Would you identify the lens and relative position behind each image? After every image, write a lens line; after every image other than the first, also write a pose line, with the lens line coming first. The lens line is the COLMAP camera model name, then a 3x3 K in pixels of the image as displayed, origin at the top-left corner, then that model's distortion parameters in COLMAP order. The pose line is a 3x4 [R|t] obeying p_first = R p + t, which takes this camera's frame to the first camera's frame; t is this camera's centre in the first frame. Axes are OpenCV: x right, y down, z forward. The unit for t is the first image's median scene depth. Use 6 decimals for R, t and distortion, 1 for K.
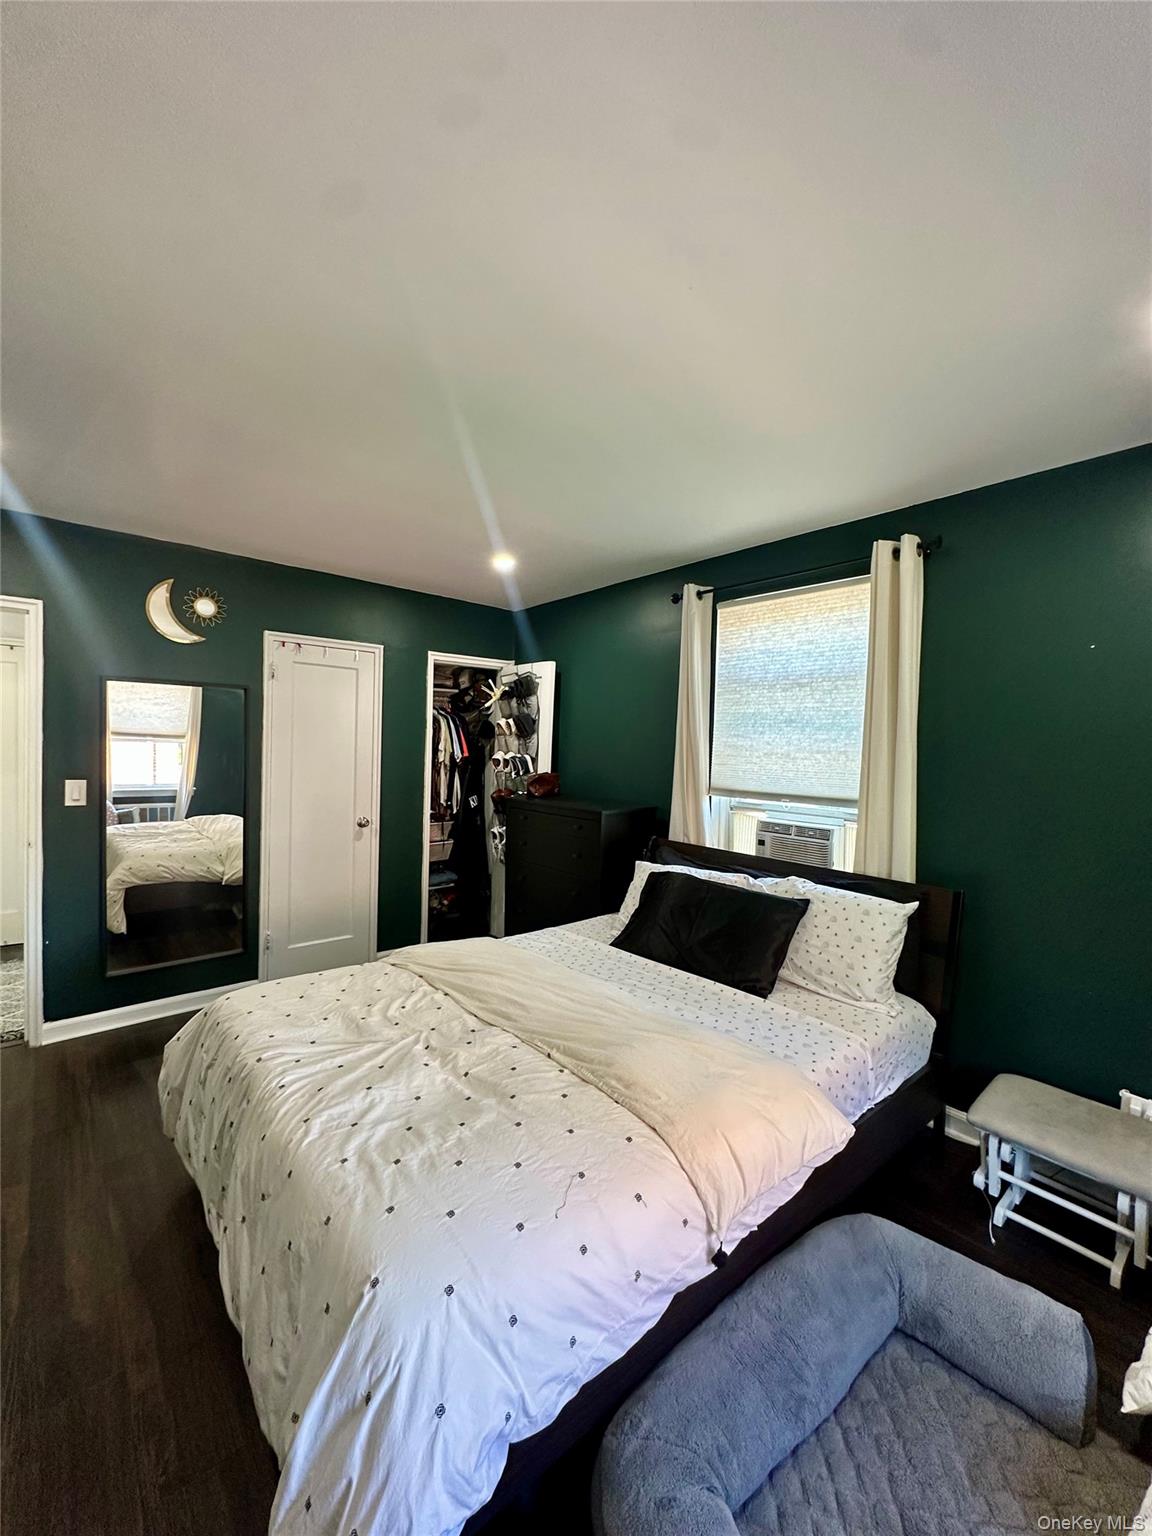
lens RADIAL K [[614.8, 0, 583.0], [0, 614.8, 765.6], [0, 0, 1]] dist [-0.009985, -0.000202]
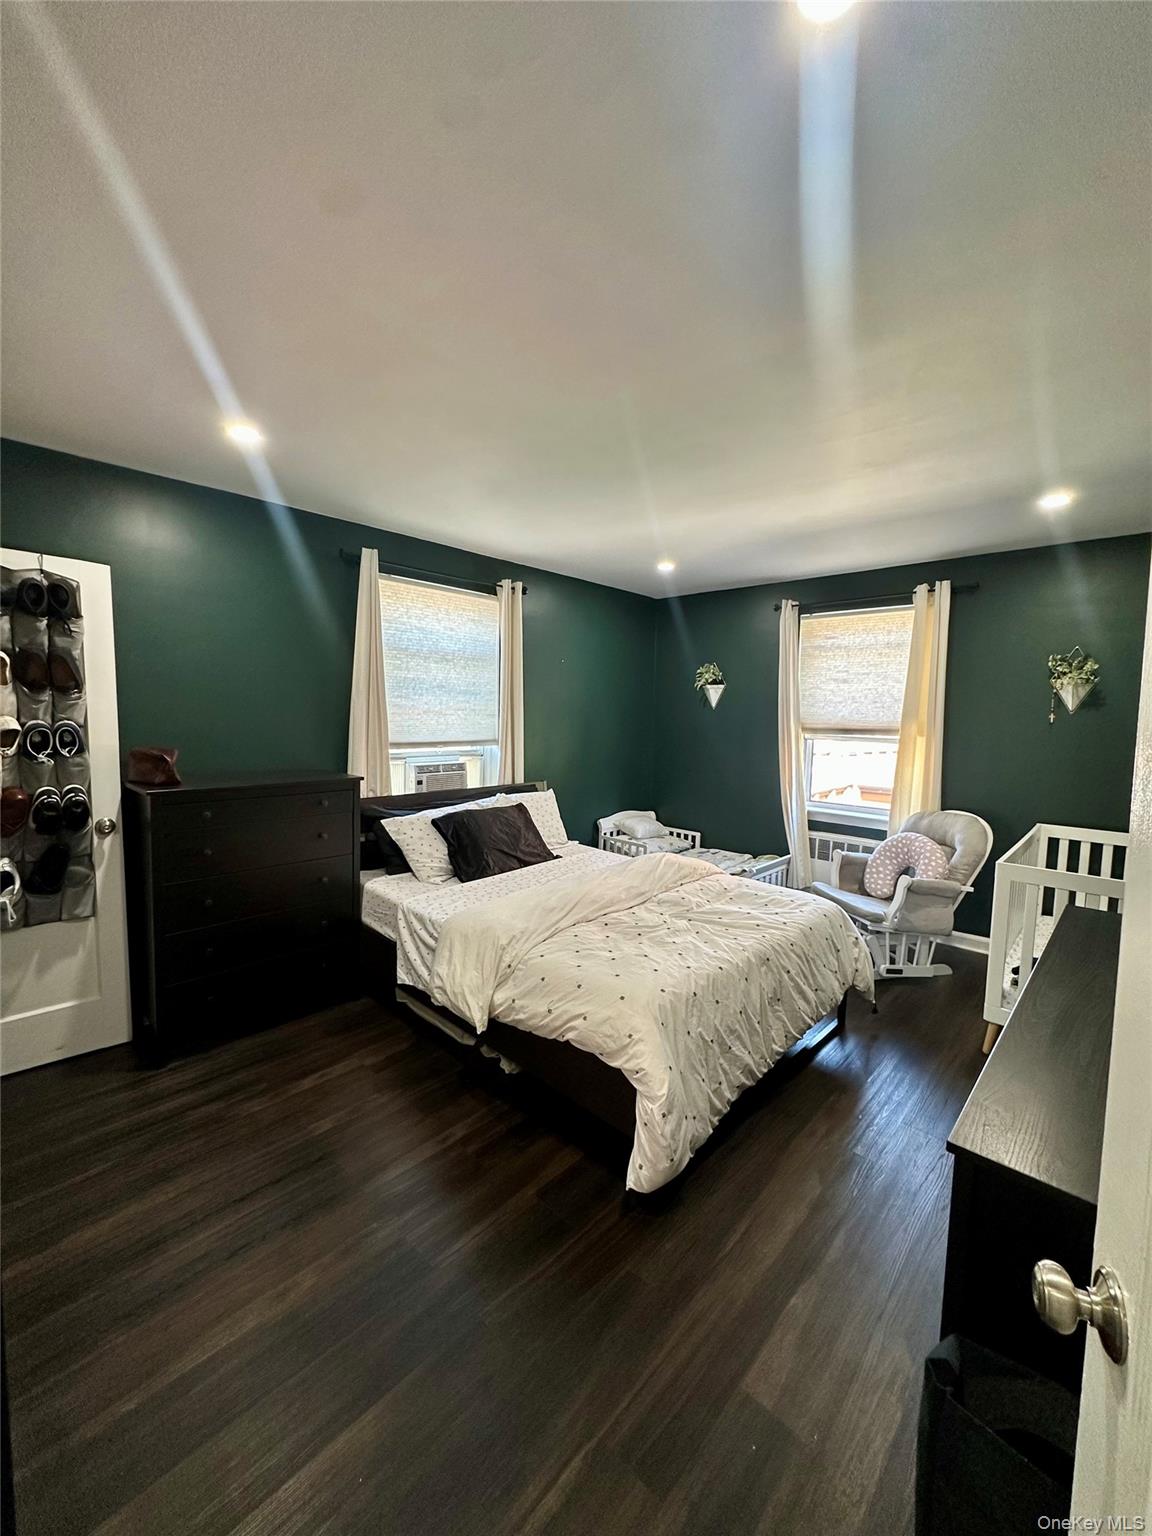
lens RADIAL K [[614.8, 0, 578.4], [0, 614.8, 764.2], [0, 0, 1]] dist [-0.009985, -0.000202]
pose [[-0.092451, -0.122553, 0.988147, -0.986208], [0.000501, 0.992391, 0.123126, -0.066667], [-0.995717, 0.011878, -0.091686, 0.797501]]
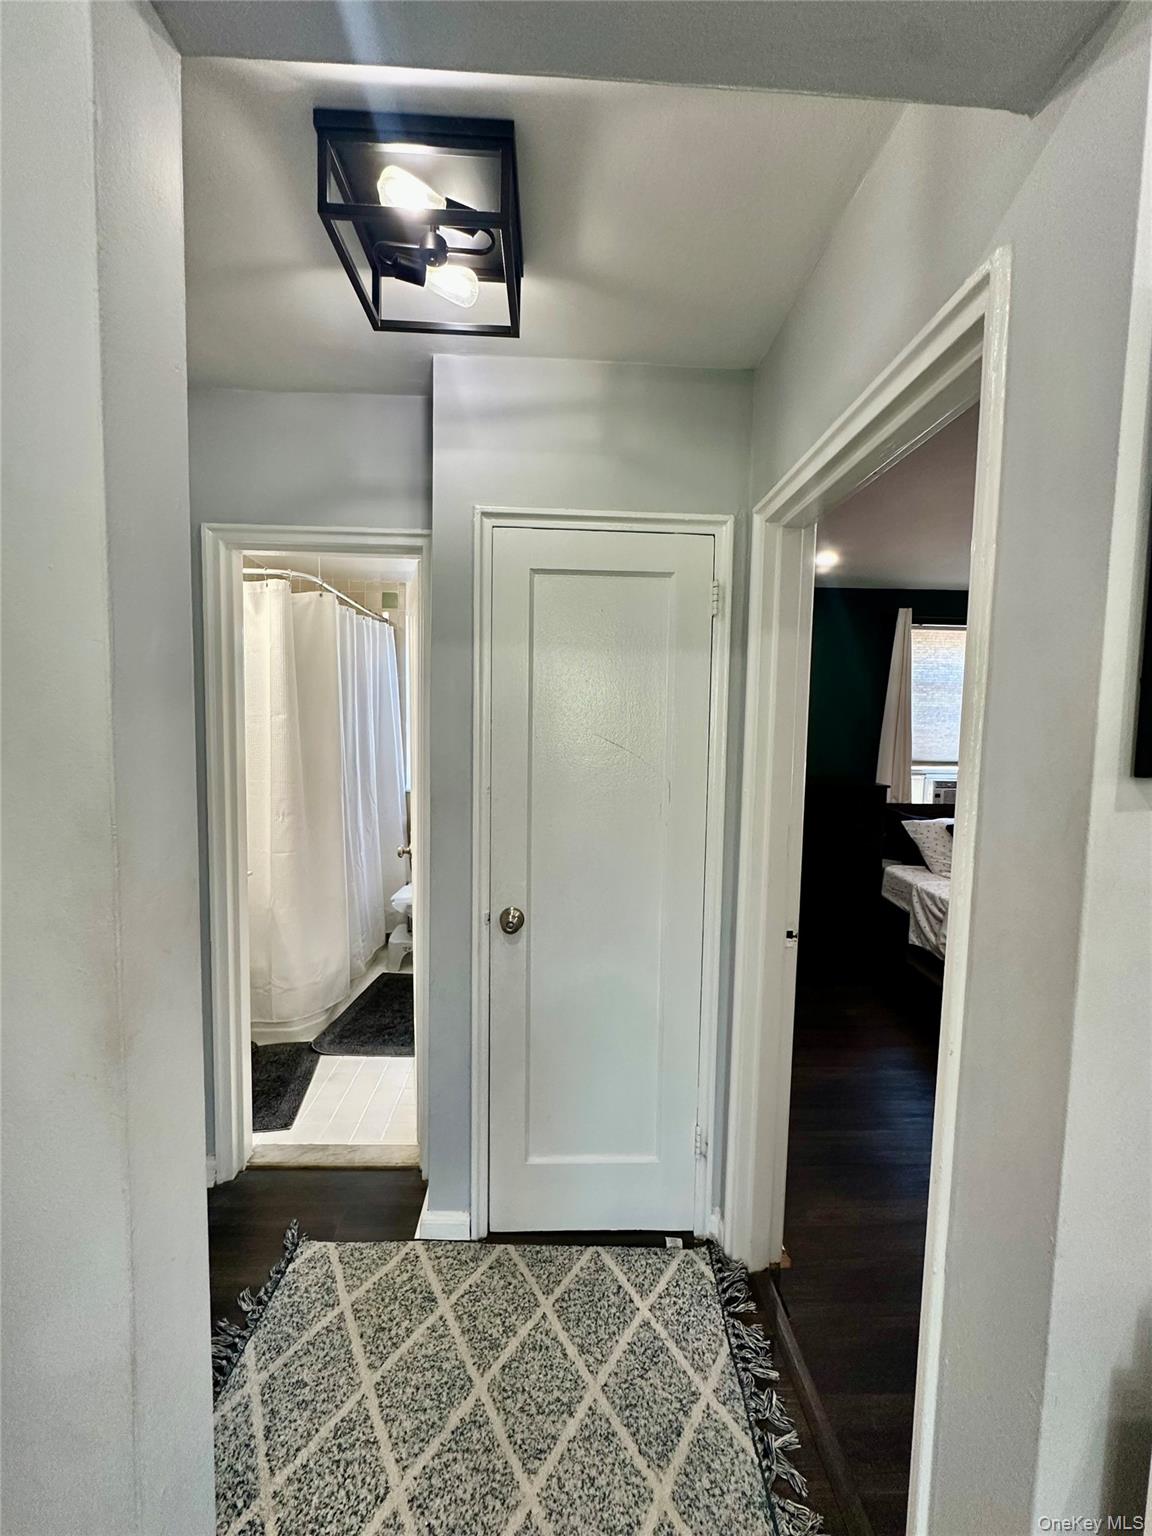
lens RADIAL K [[614.8, 0, 579.7], [0, 614.8, 769.3], [0, 0, 1]] dist [-0.009985, -0.000202]
pose [[0.637243, -0.085596, 0.765895, -1.394879], [0.024375, 0.995554, 0.090982, -0.092863], [-0.770278, -0.039309, 0.636496, 0.732669]]
